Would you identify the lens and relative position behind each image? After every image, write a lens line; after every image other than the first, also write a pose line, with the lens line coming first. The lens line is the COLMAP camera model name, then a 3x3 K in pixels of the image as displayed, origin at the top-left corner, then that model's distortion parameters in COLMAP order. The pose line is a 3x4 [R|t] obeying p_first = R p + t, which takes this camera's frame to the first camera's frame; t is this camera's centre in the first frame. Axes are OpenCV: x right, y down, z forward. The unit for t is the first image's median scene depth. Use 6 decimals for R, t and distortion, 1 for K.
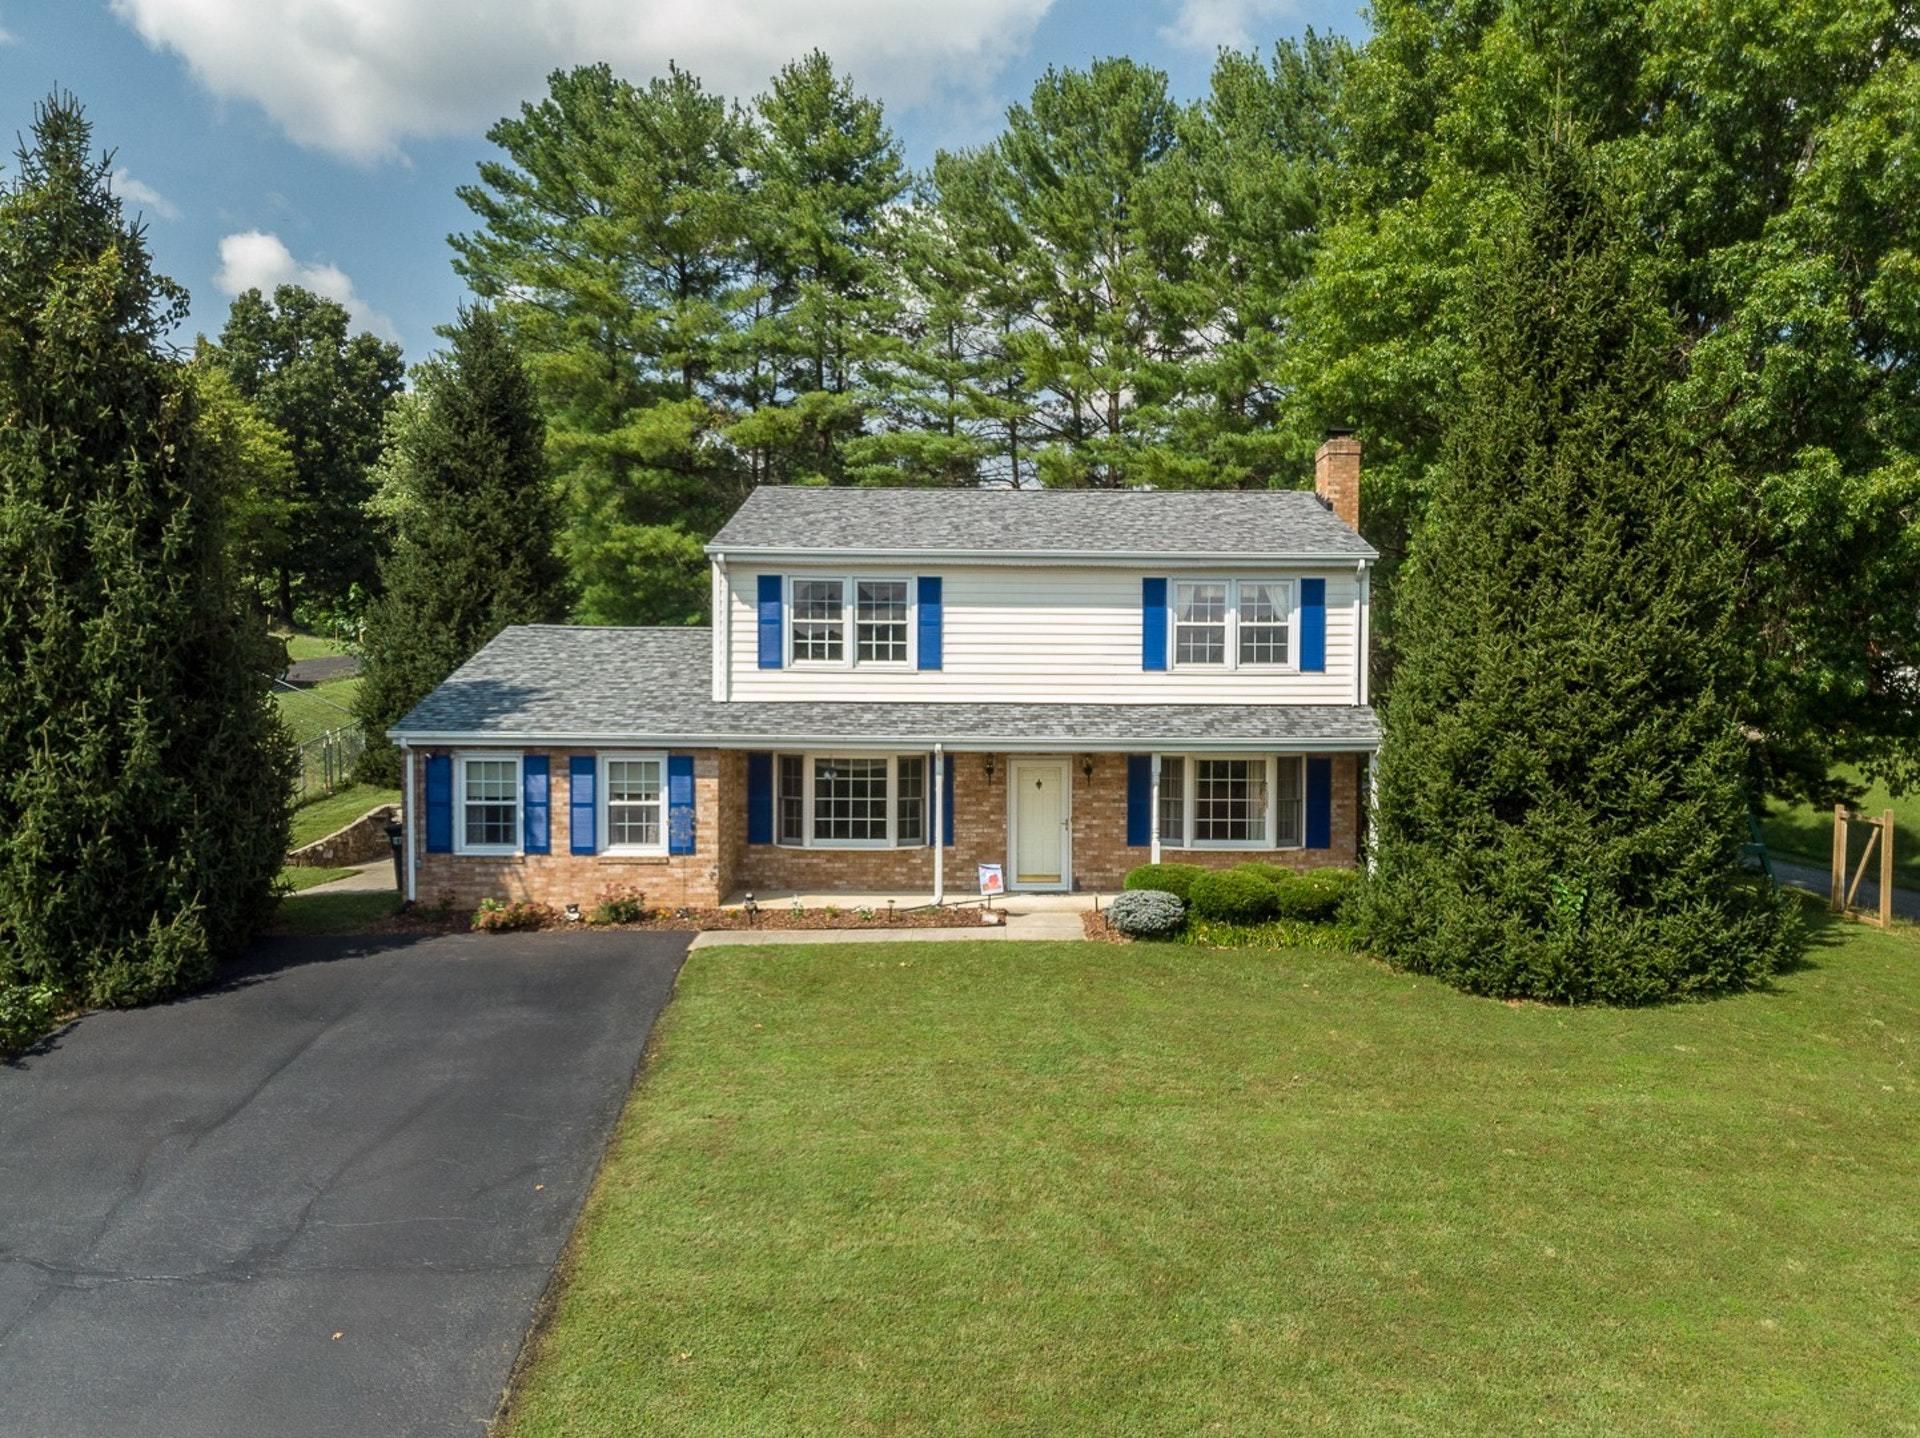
lens RADIAL K [[1451.0, 0, 963.4], [0, 1451.0, 626.2], [0, 0, 1]] dist [0.070707, 0.003300]
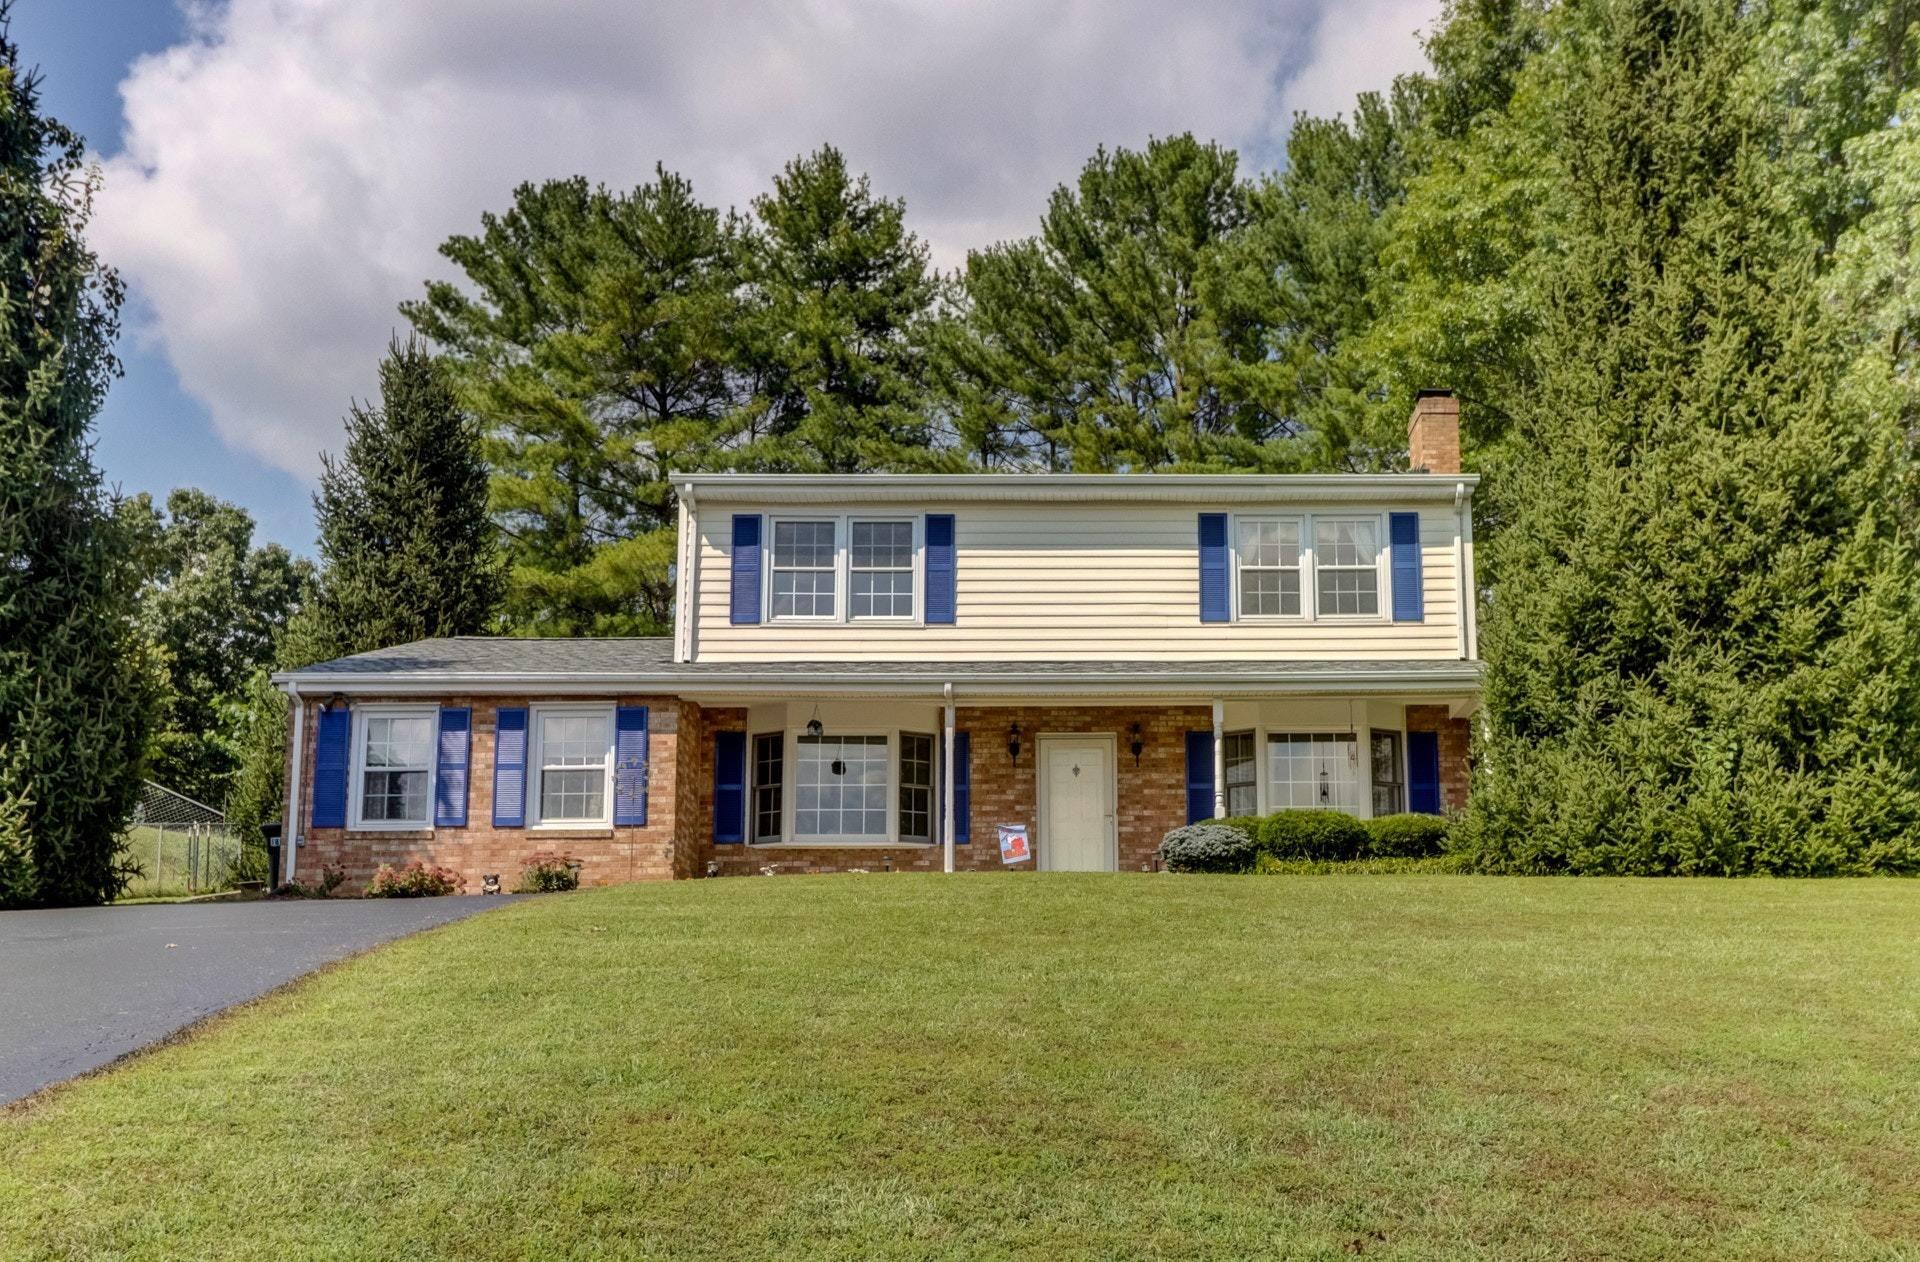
lens RADIAL K [[1862.0, 0, 1004.3], [0, 1862.0, 631.3], [0, 0, 1]] dist [0.072290, 0.022332]
pose [[0.999937, -0.008010, -0.007844, 0.021160], [0.006233, 0.978747, -0.204979, 0.249464], [0.009319, 0.204917, 0.978735, -0.026275]]
